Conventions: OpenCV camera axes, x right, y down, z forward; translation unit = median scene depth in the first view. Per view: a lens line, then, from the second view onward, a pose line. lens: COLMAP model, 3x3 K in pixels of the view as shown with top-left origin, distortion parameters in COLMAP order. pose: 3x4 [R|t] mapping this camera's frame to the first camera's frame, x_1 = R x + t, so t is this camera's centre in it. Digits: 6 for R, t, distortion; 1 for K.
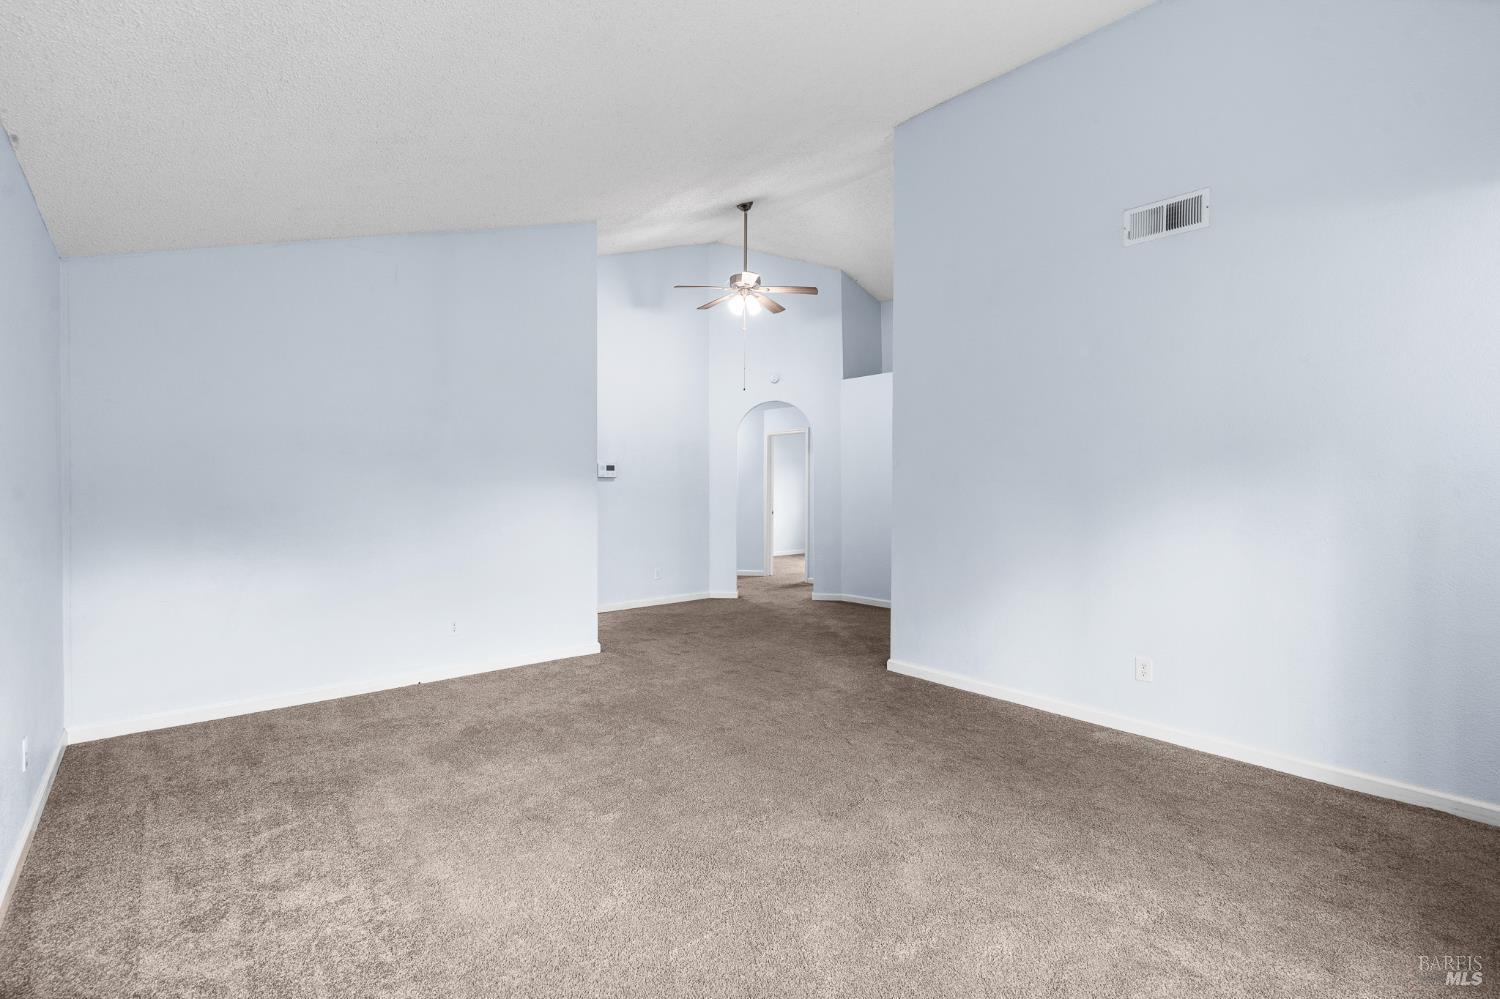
lens RADIAL K [[695.7, 0, 750.4], [0, 695.7, 496.1], [0, 0, 1]] dist [0.002950, 0.001111]
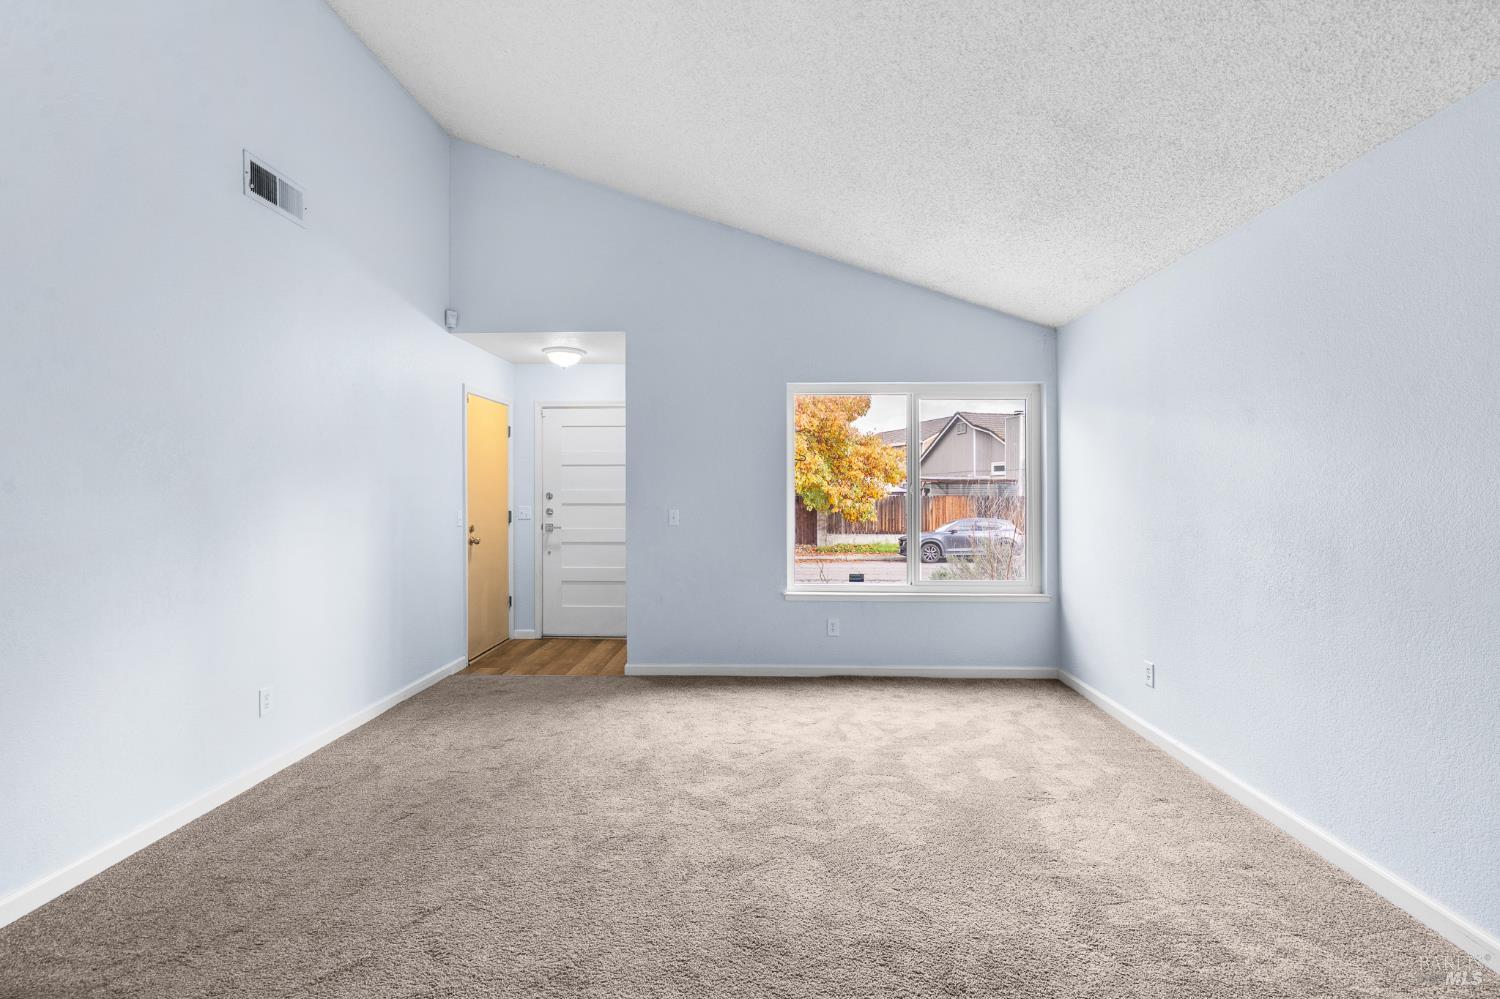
lens RADIAL K [[695.7, 0, 751.9], [0, 695.7, 502.7], [0, 0, 1]] dist [0.002950, 0.001111]
pose [[-0.750959, -0.016499, 0.660143, -0.614395], [-0.004310, 0.999789, 0.020084, -0.022755], [-0.660335, 0.012237, -0.750872, 1.682207]]
